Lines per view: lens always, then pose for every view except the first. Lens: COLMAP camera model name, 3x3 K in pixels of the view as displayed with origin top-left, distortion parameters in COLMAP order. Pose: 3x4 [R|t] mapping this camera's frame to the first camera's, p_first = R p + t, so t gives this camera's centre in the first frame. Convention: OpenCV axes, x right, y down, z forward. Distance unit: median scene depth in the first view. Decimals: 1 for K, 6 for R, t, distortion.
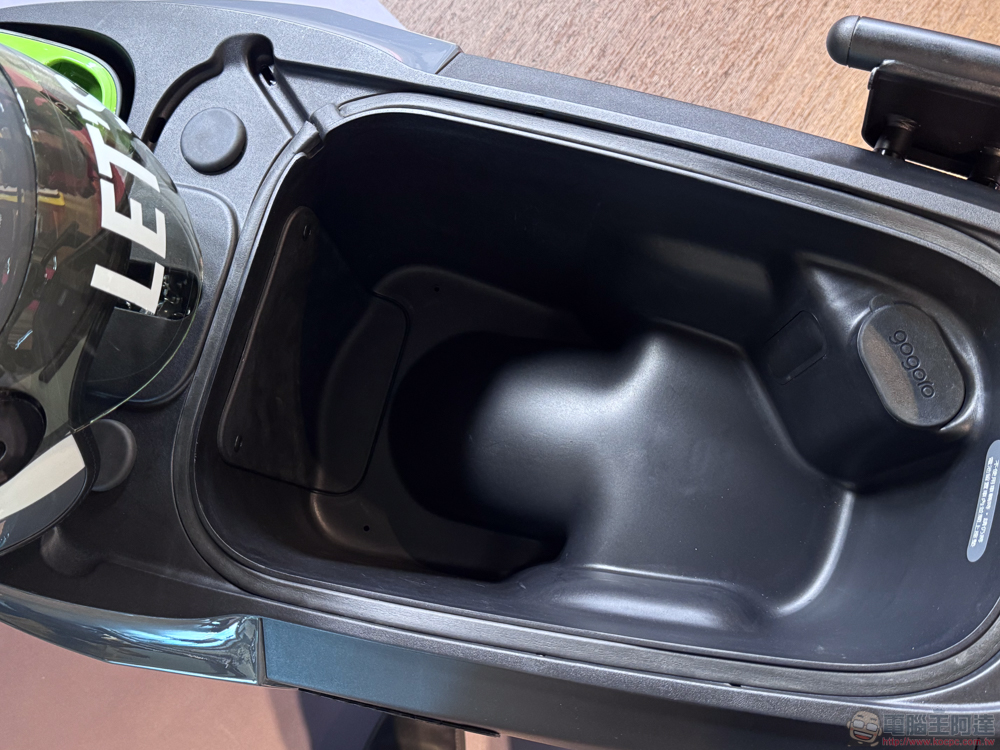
lens RADIAL K [[1089.0, 0, 500.0], [0, 1089.0, 375.0], [0, 0, 1]] dist [0.164971, -0.396641]
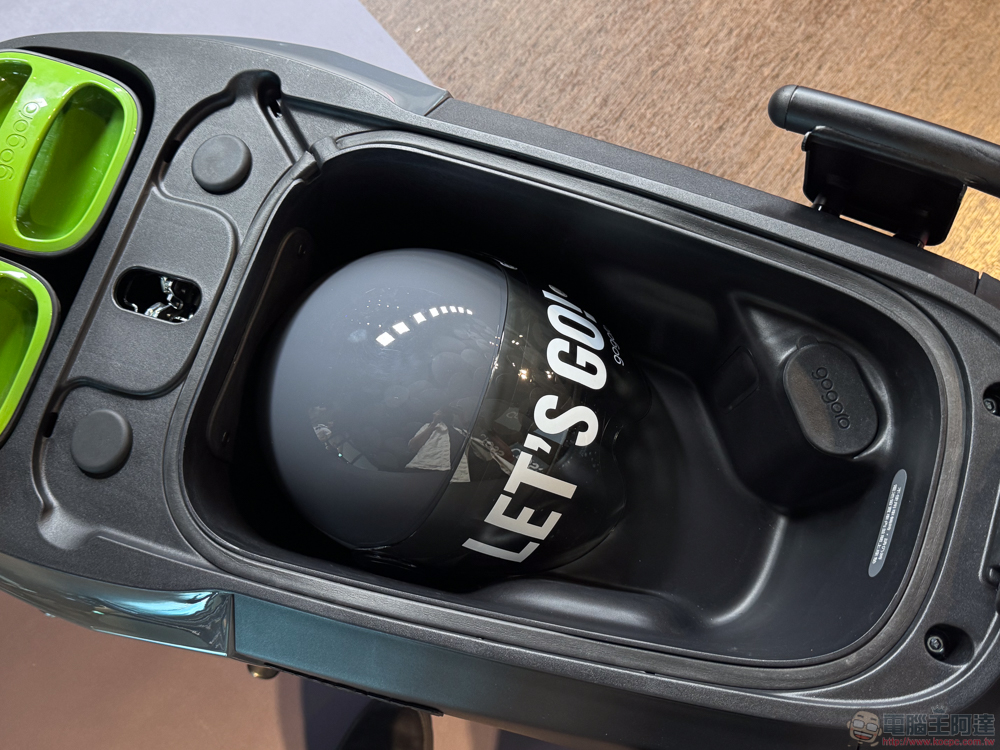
lens RADIAL K [[1089.0, 0, 500.0], [0, 1089.0, 375.0], [0, 0, 1]] dist [0.164971, -0.396641]
pose [[0.998325, 0.056912, -0.010383, 0.043188], [-0.057231, 0.997795, -0.033621, 0.020218], [0.008446, 0.034158, 0.999381, -0.096227]]
